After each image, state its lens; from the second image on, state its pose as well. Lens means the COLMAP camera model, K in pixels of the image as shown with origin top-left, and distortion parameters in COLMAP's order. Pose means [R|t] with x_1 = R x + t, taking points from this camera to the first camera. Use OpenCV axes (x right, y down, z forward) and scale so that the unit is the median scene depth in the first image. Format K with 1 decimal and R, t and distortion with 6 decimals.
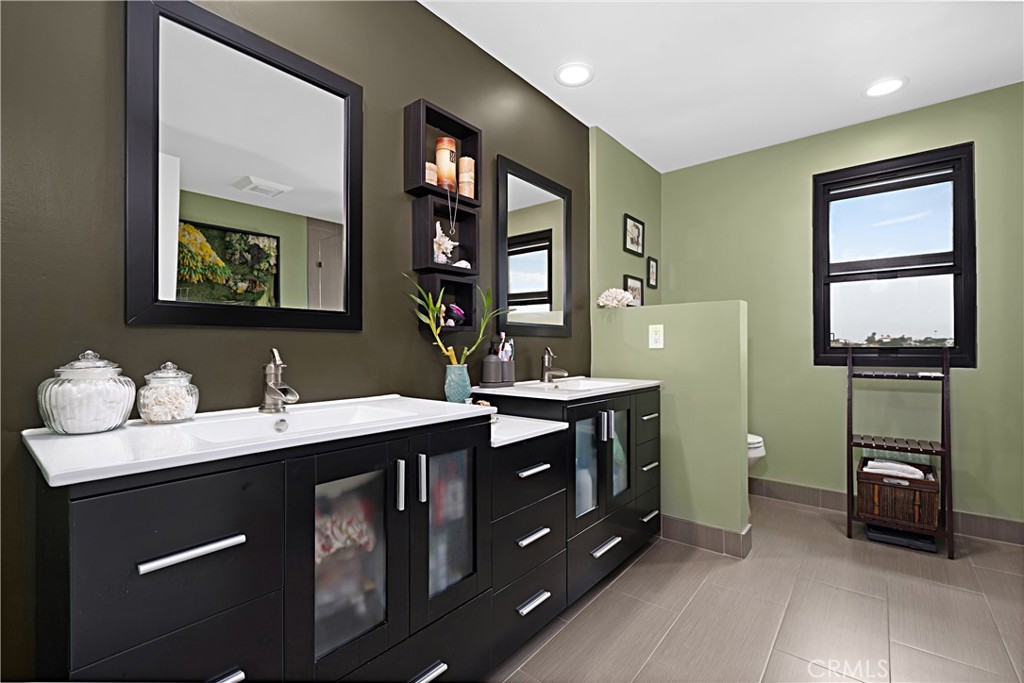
lens RADIAL K [[450.3, 0, 512.0], [0, 450.3, 341.5], [0, 0, 1]] dist [-0.001313, -0.000287]
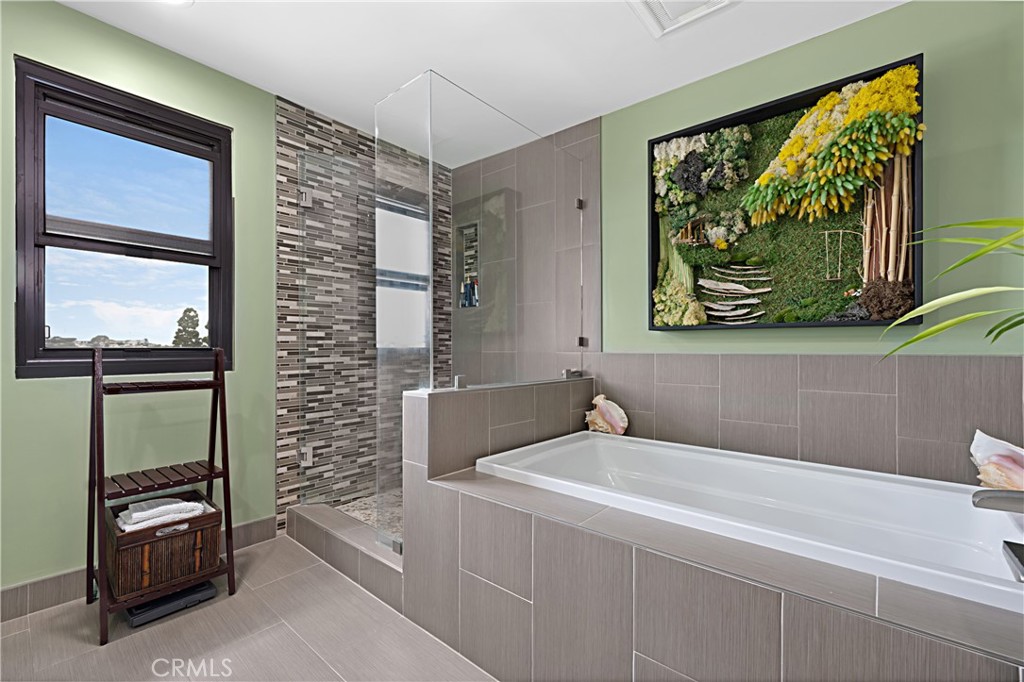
lens RADIAL K [[432.5, 0, 512.0], [0, 432.5, 350.8], [0, 0, 1]] dist [-0.002496, -0.000091]
pose [[0.027893, -0.003585, 0.999604, 0.141577], [-0.013065, 0.999907, 0.003951, 0.006387], [-0.999526, -0.013170, 0.027843, 0.377490]]
